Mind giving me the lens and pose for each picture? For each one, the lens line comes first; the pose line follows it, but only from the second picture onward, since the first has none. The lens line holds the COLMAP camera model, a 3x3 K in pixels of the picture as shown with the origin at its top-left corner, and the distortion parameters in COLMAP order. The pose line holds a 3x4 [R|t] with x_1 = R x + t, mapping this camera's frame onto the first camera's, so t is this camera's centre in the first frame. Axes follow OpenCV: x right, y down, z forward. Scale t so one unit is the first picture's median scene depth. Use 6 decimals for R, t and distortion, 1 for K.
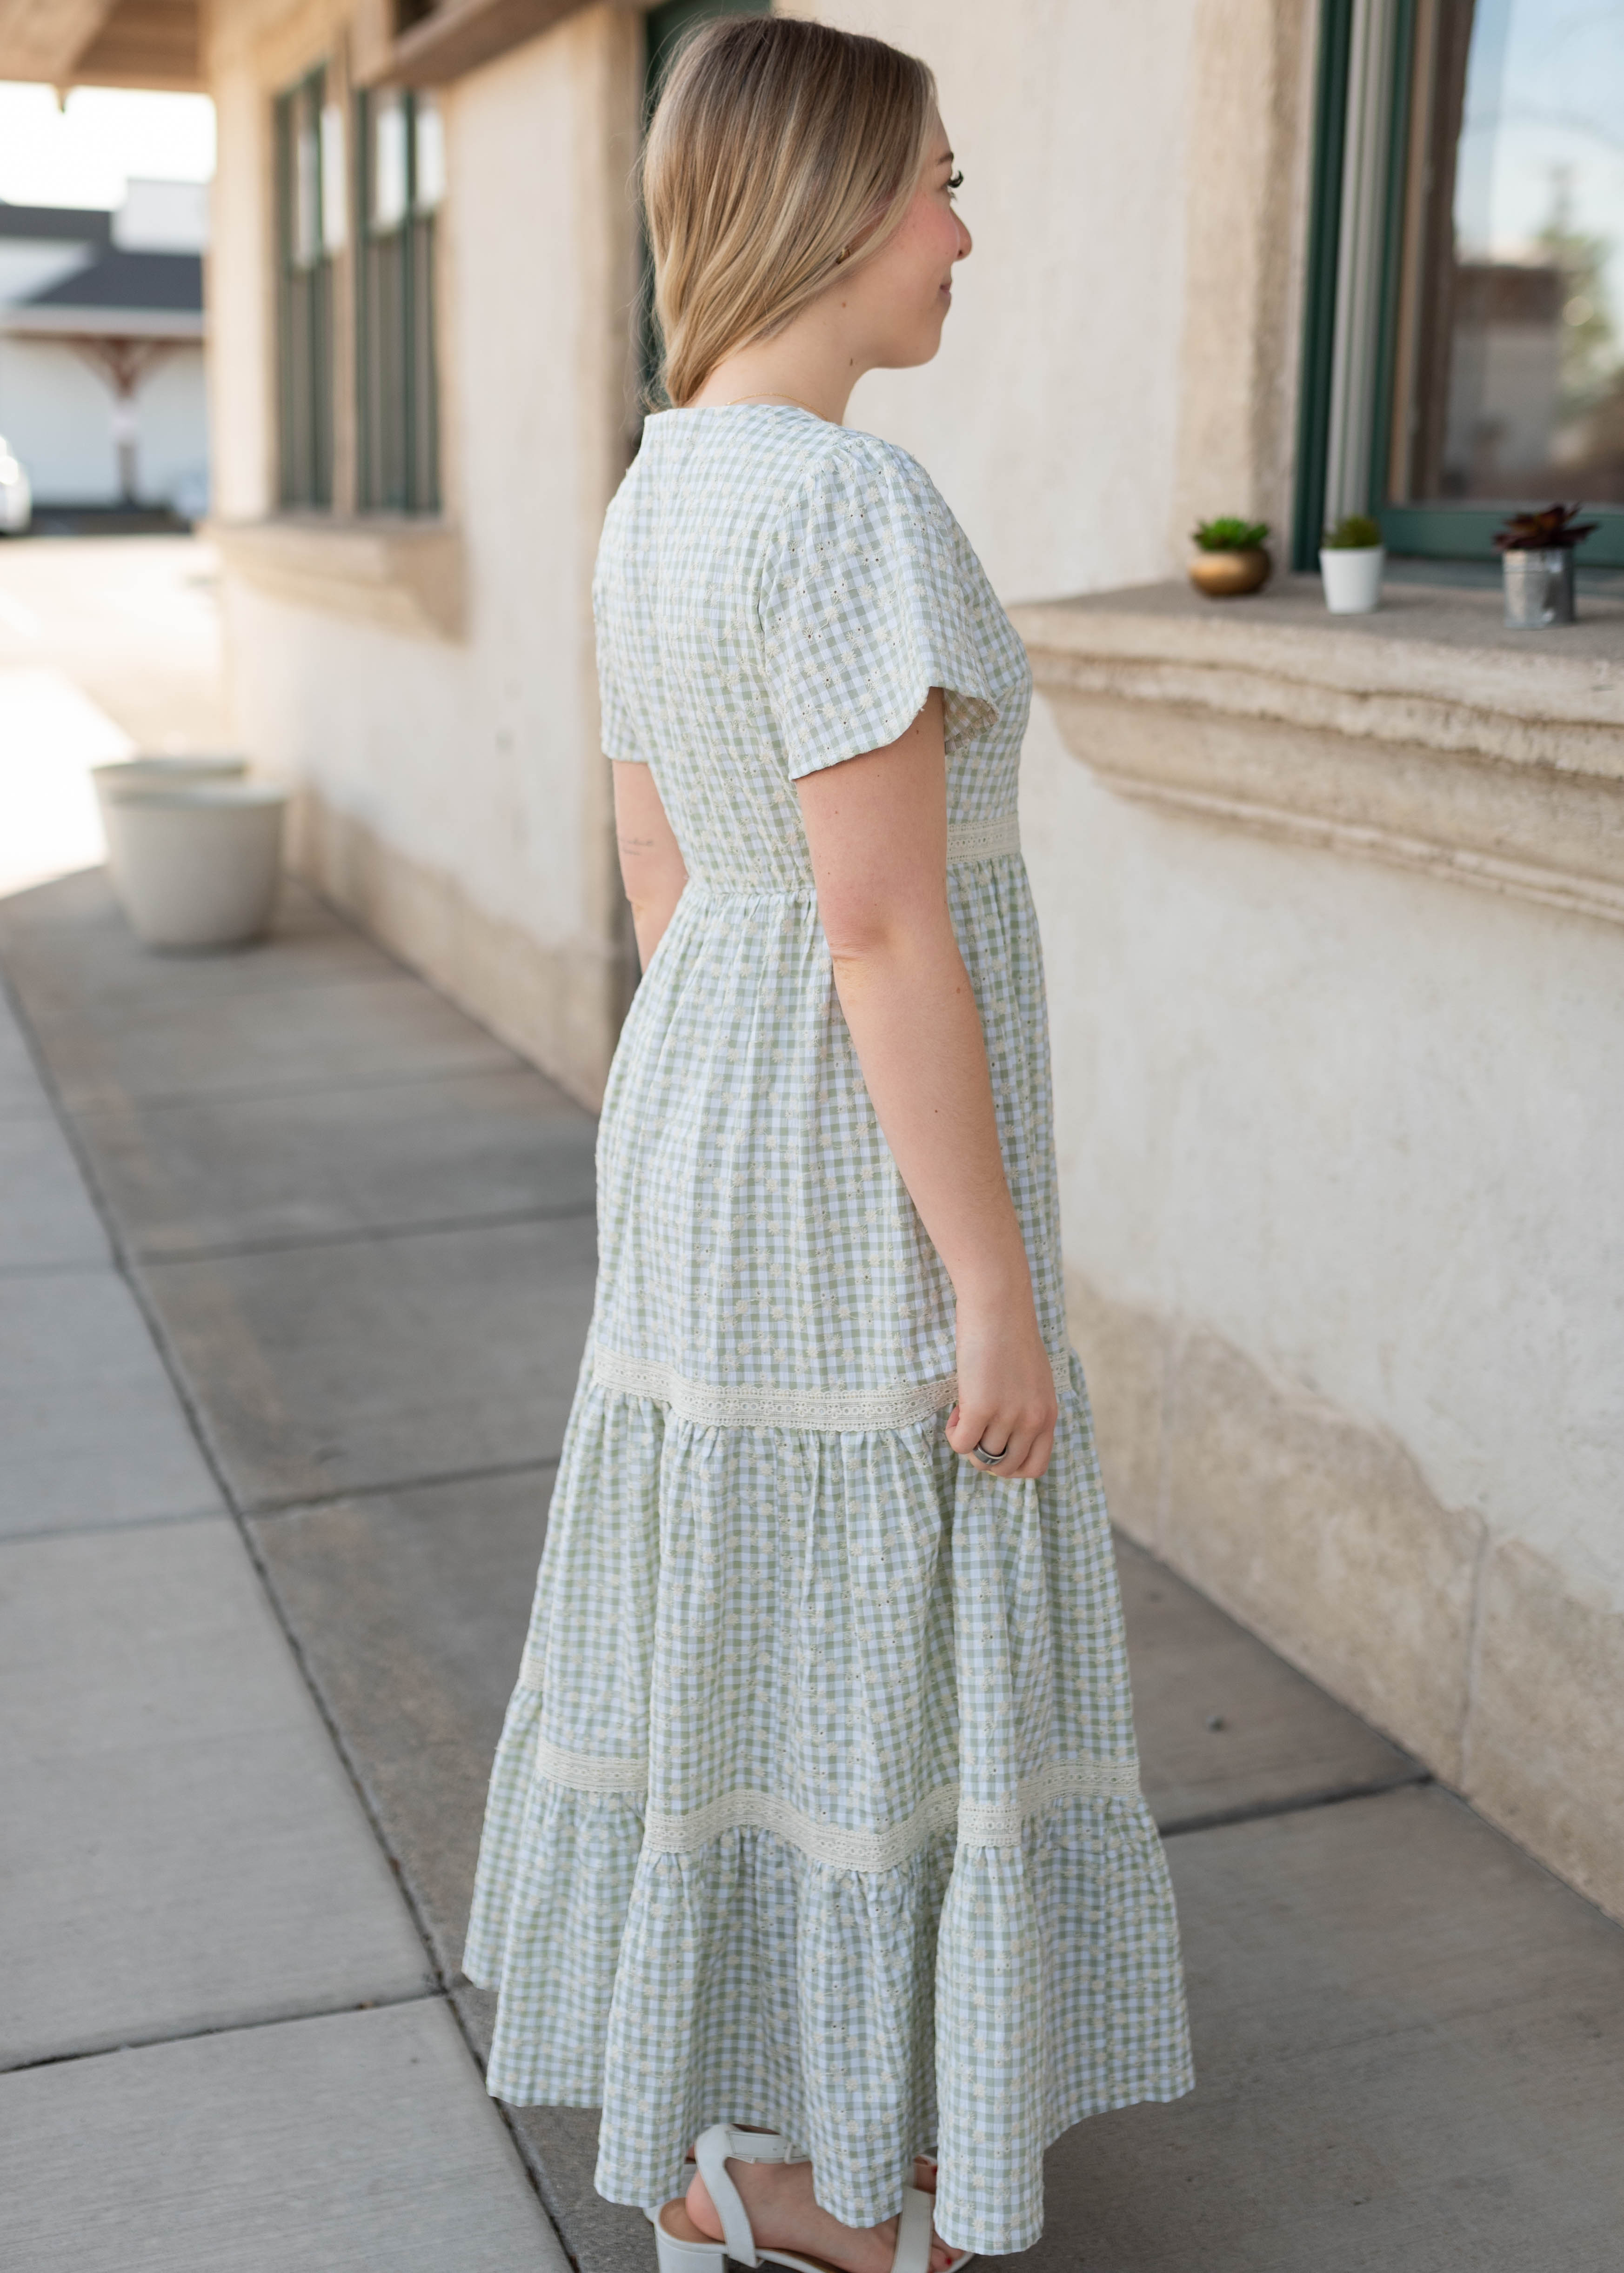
lens RADIAL K [[2612.0, 0, 789.9], [0, 2612.0, 1024.1], [0, 0, 1]] dist [-0.006259, 0.024094]
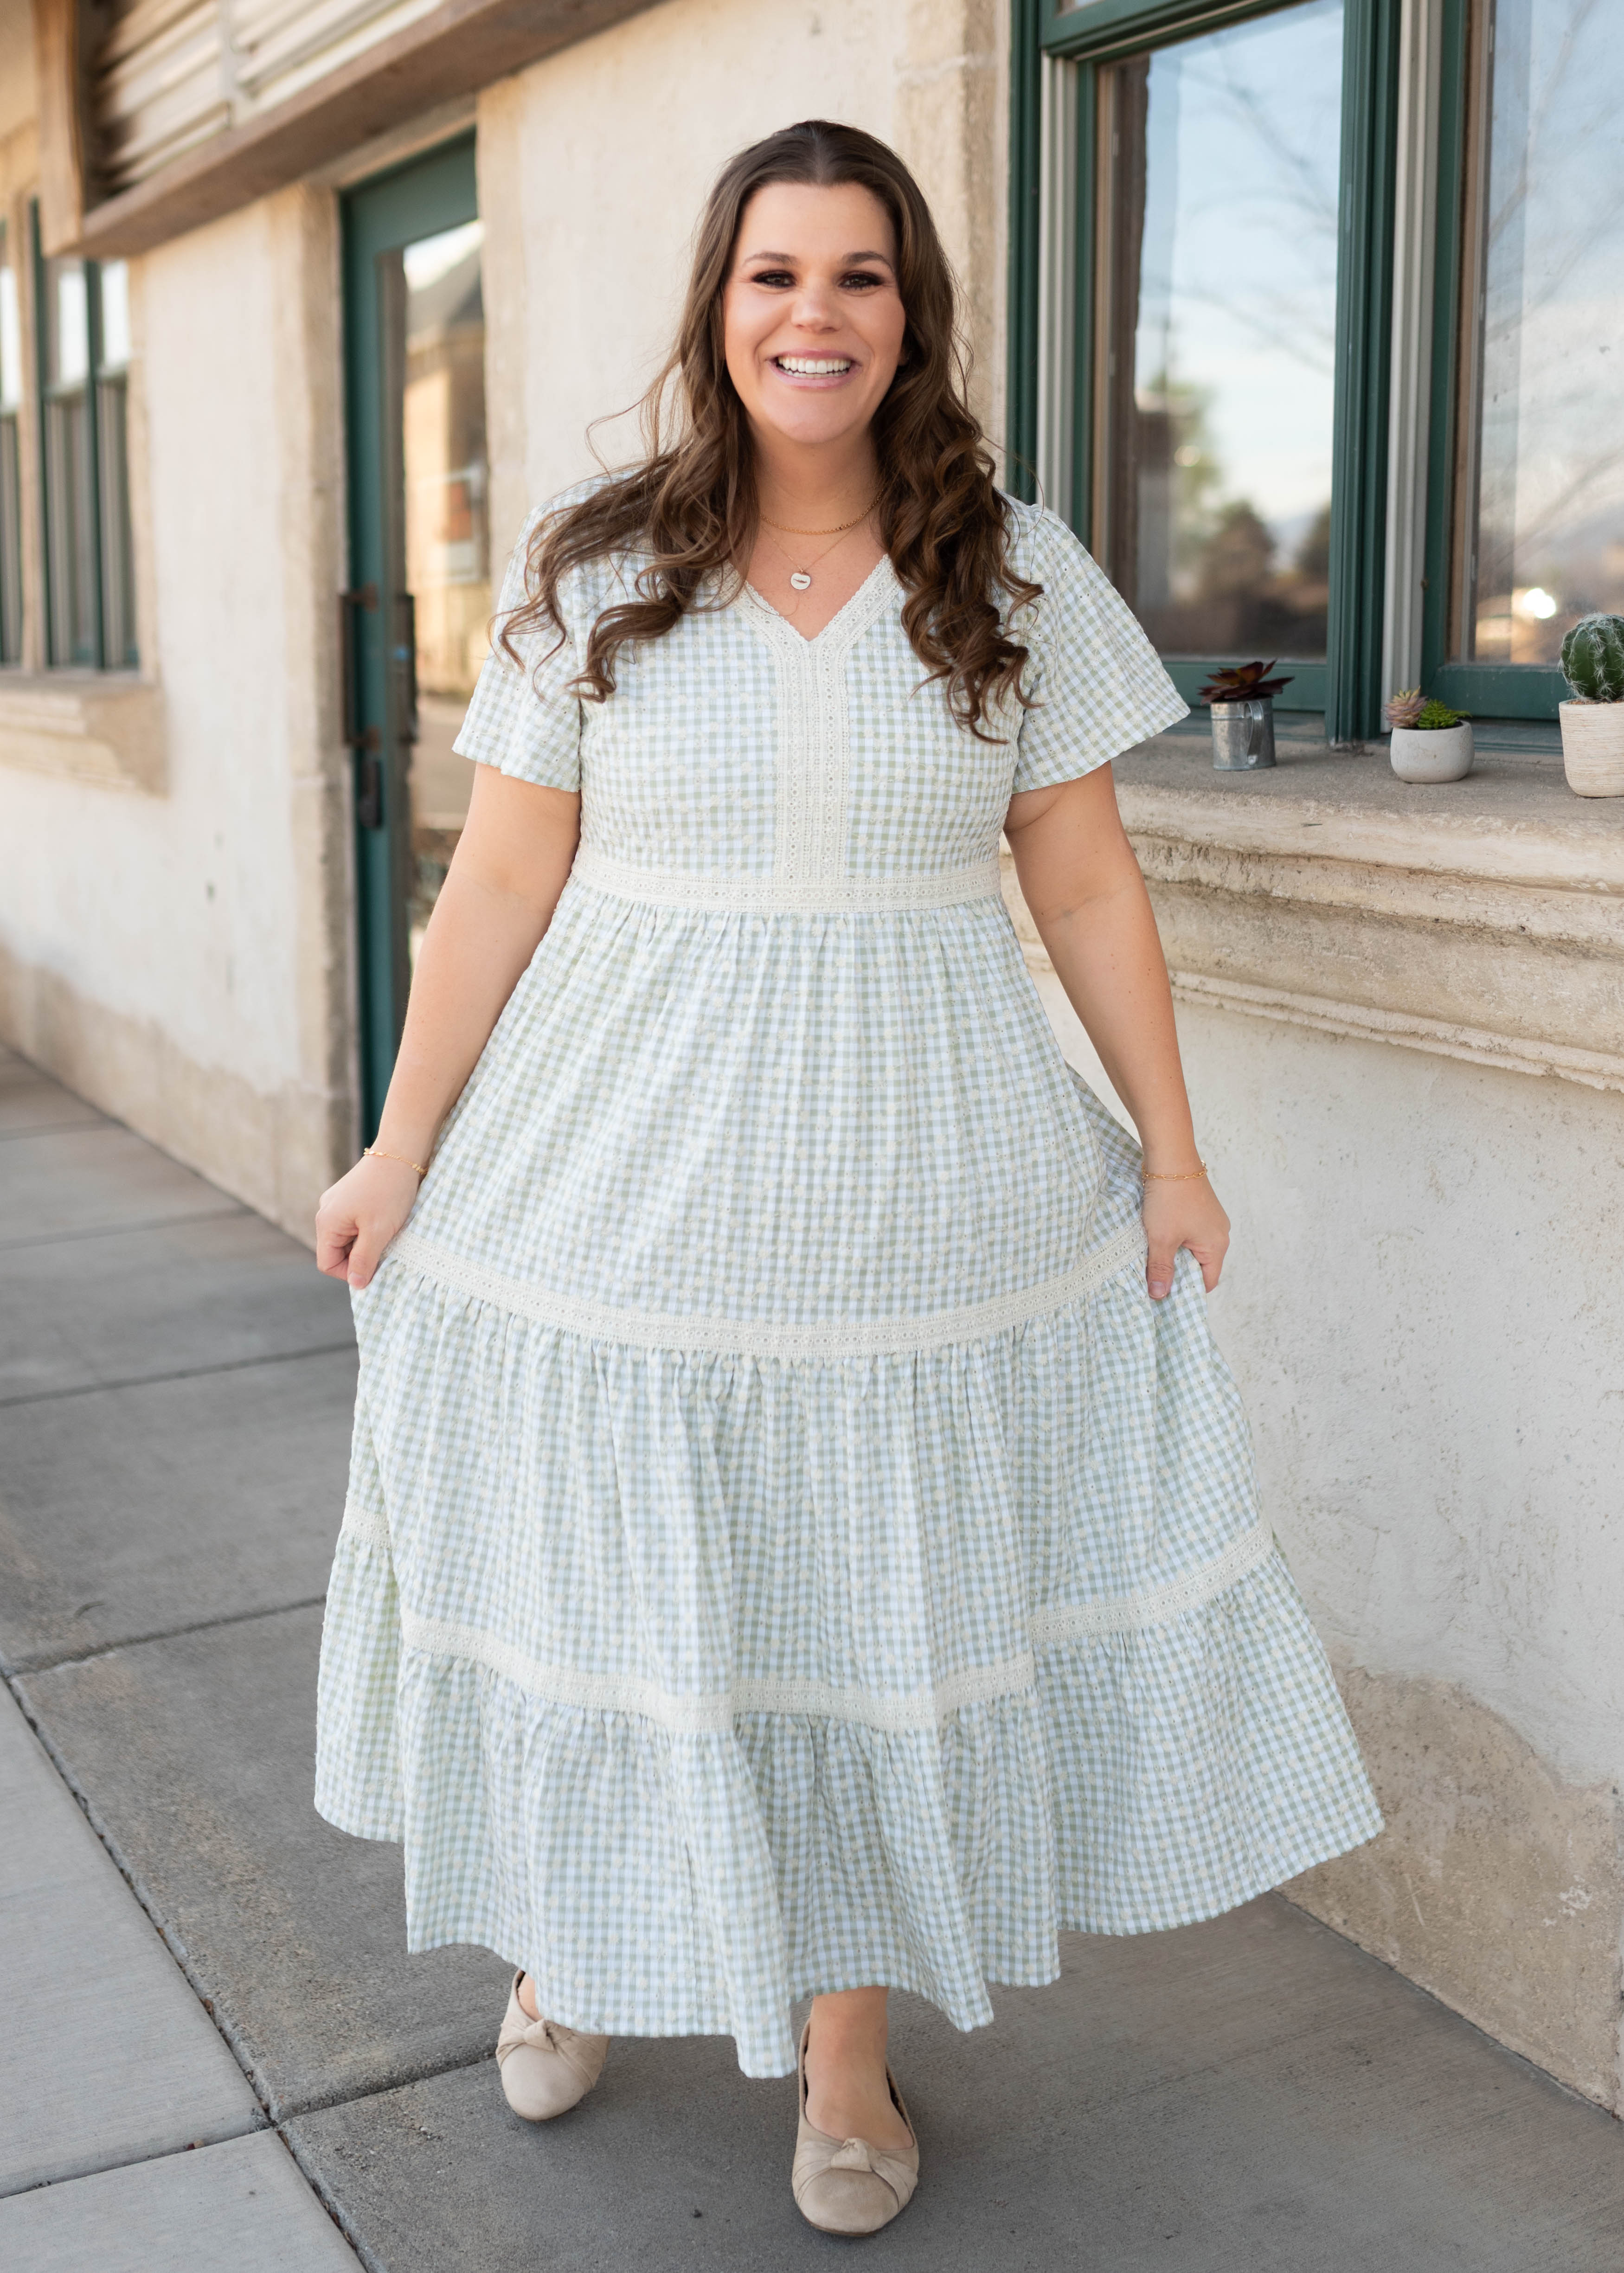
lens RADIAL K [[2599.4, 0, 804.9], [0, 2599.4, 978.2], [0, 0, 1]] dist [0.001950, 0.006852]
pose [[0.989966, -0.033254, 0.137336, -0.044567], [0.042371, 0.997050, -0.064003, -0.000636], [-0.134803, 0.069180, 0.988455, -0.051698]]
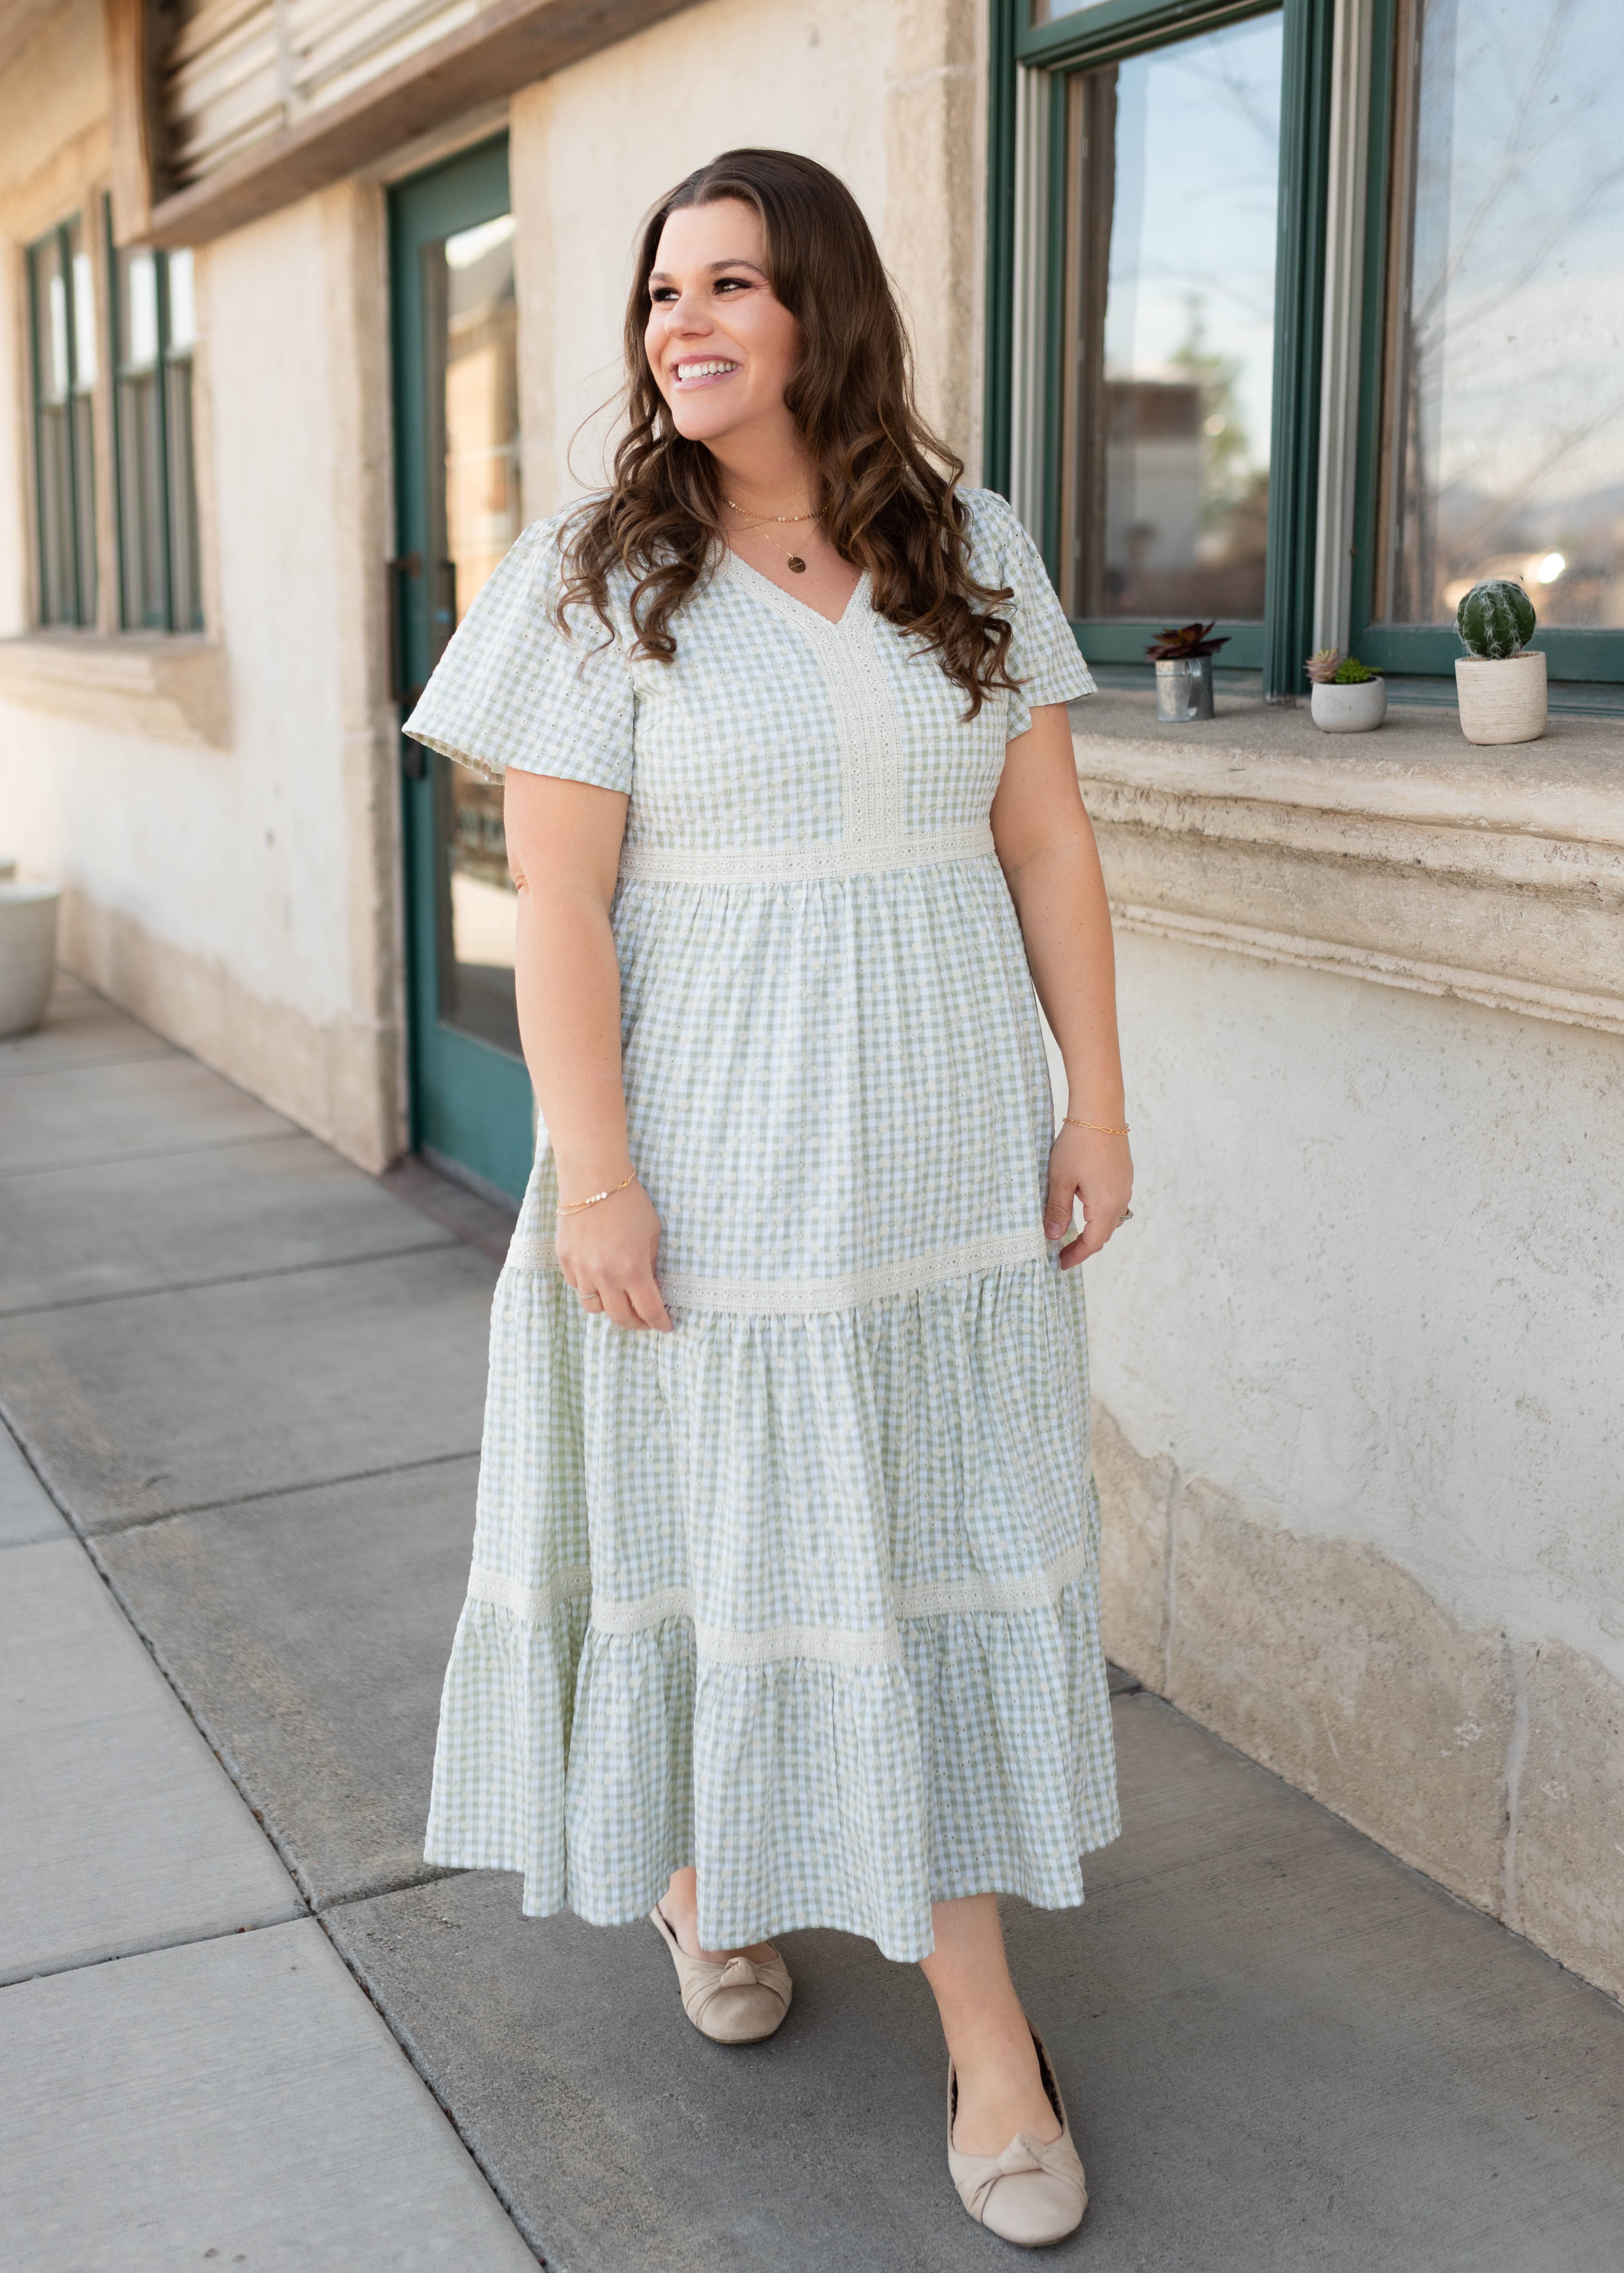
lens RADIAL K [[2490.0, 0, 769.0], [0, 2490.0, 992.5], [0, 0, 1]] dist [0.002474, 0.006098]
pose [[0.993844, -0.031997, 0.106071, -0.030948], [0.036449, 0.998522, -0.040303, 0.013214], [-0.104624, 0.043921, 0.993541, -0.116572]]
